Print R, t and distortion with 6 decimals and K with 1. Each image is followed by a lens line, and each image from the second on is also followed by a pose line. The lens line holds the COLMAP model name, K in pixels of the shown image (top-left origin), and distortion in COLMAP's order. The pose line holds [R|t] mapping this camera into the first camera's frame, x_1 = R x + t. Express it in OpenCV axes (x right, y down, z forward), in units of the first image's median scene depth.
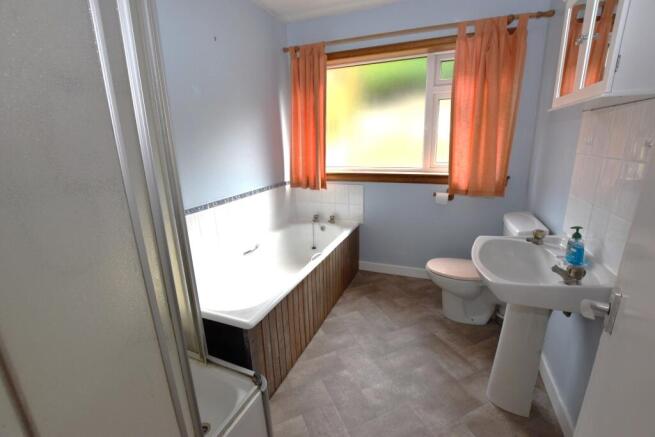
lens RADIAL K [[289.5, 0, 328.8], [0, 289.5, 220.2], [0, 0, 1]] dist [-0.029871, 0.000692]
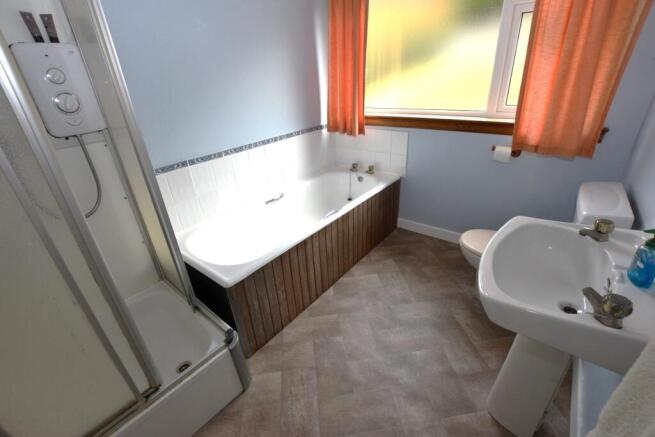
lens RADIAL K [[289.5, 0, 328.8], [0, 289.5, 220.2], [0, 0, 1]] dist [-0.029871, 0.000692]
pose [[0.959381, 0.105711, -0.261559, 0.176603], [-0.047683, 0.974564, 0.218980, -0.051972], [0.278054, -0.197613, 0.940019, 0.116088]]
